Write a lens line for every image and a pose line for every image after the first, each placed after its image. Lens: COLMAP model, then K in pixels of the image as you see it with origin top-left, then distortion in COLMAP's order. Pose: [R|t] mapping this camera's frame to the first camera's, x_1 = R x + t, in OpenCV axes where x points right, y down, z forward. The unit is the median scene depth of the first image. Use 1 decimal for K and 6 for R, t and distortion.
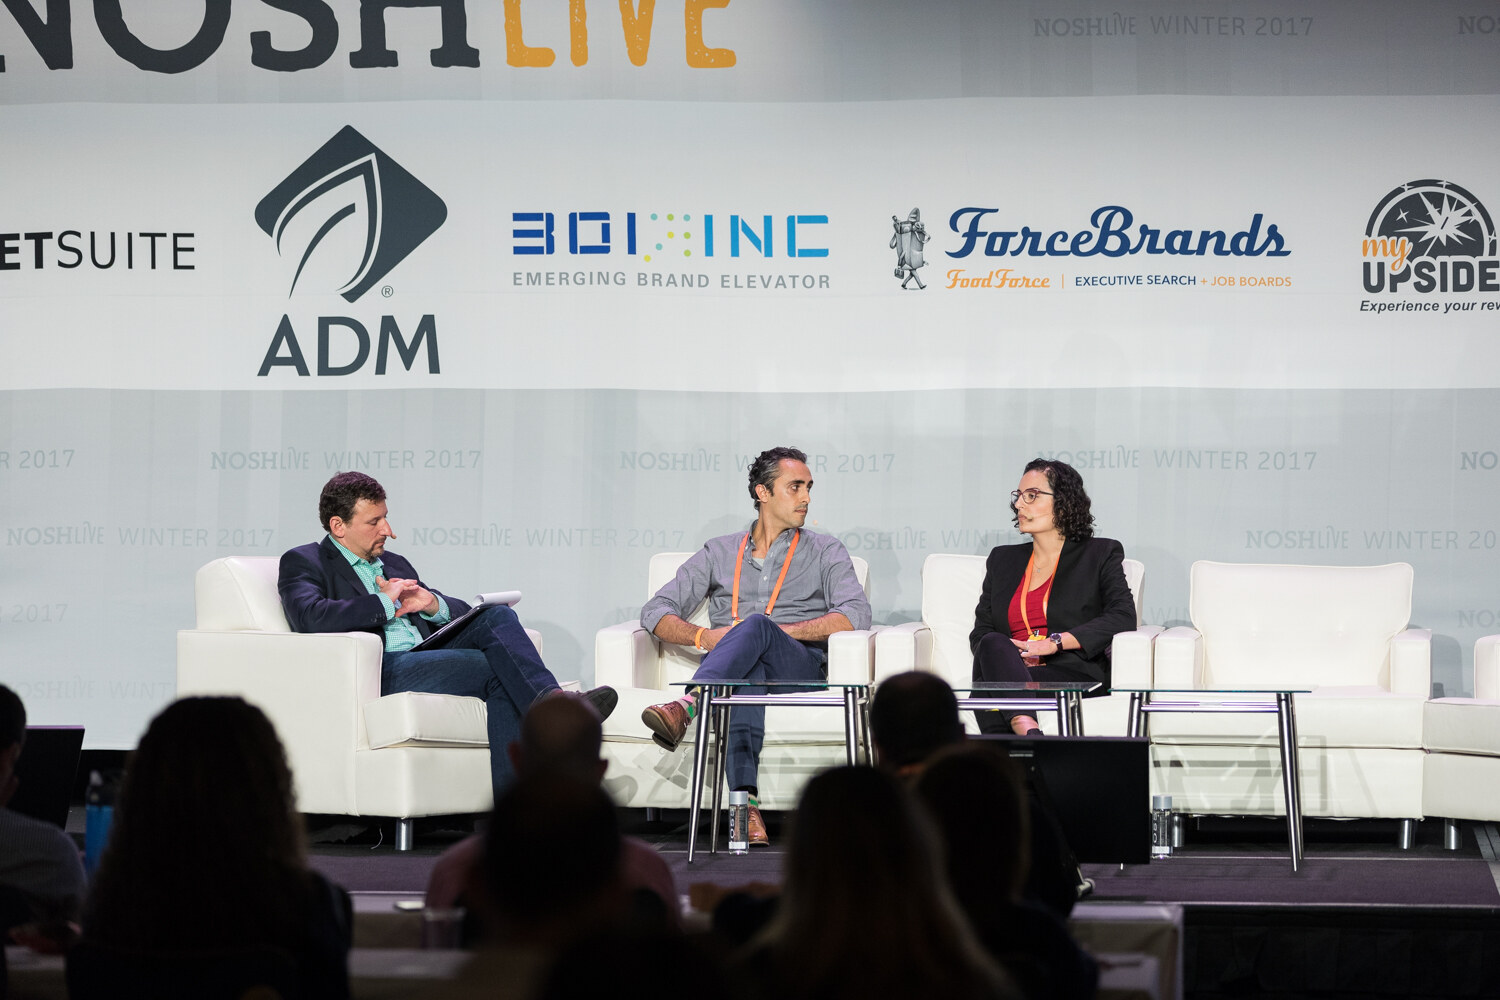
lens RADIAL K [[4173.8, 0, 758.7], [0, 4173.8, 464.9], [0, 0, 1]] dist [0.012220, 0.000000]
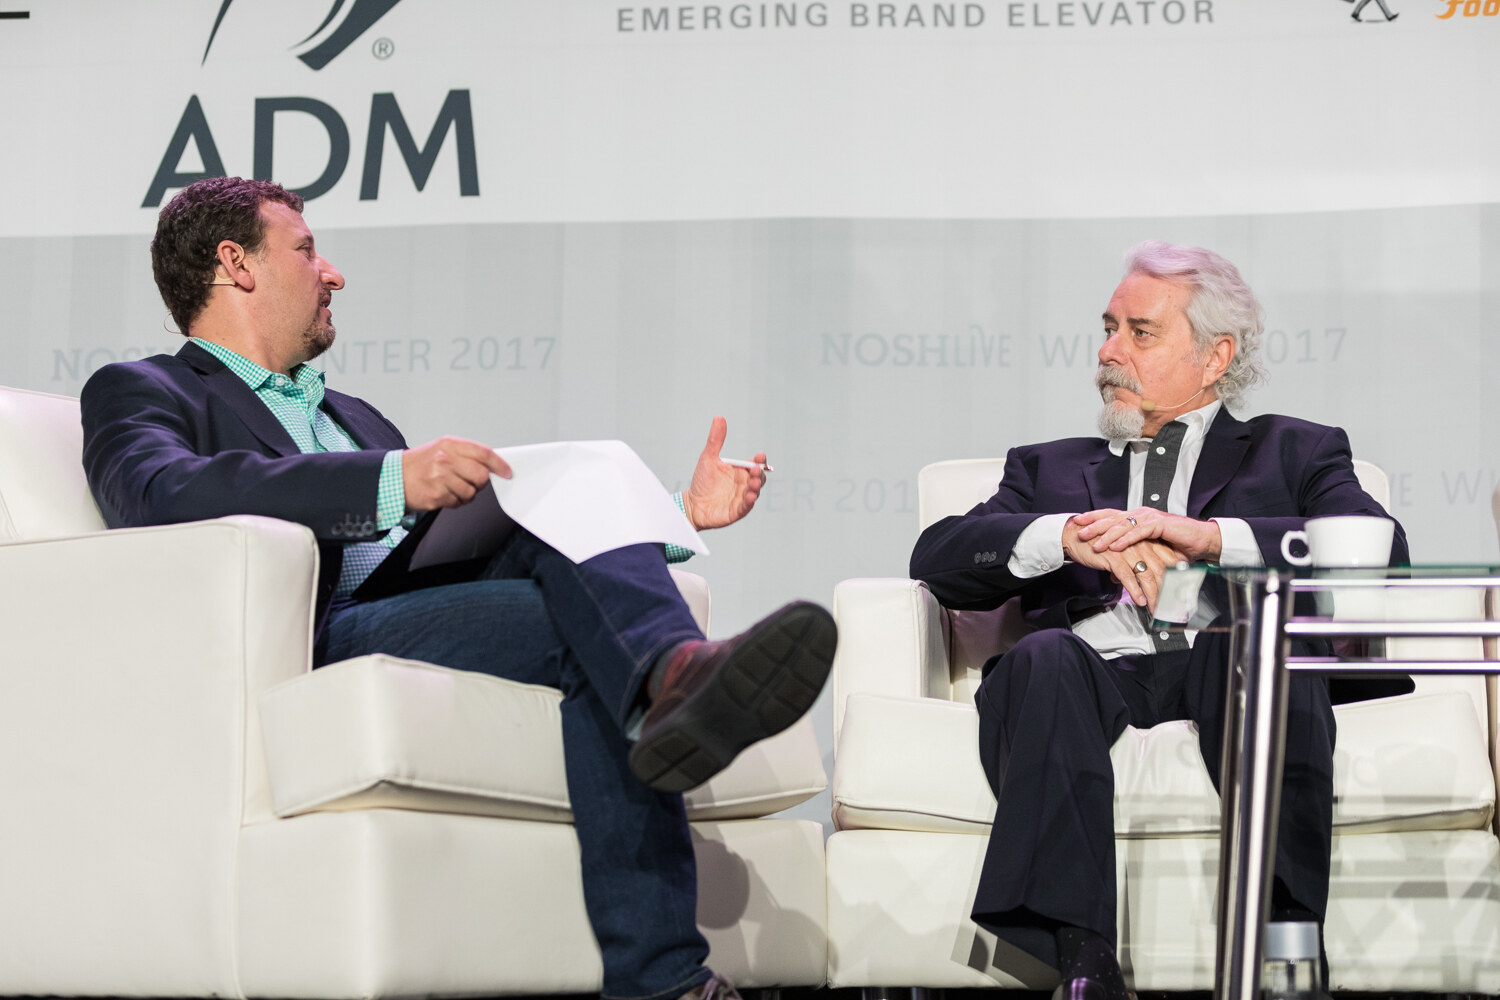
lens RADIAL K [[3107.8, 0, 750.5], [0, 3107.8, 465.3], [0, 0, 1]] dist [0.061139, 0.000000]
pose [[0.999977, -0.003423, 0.005819, -0.044357], [0.004055, 0.993652, -0.112426, 0.057713], [-0.005397, 0.112447, 0.993643, 0.610428]]
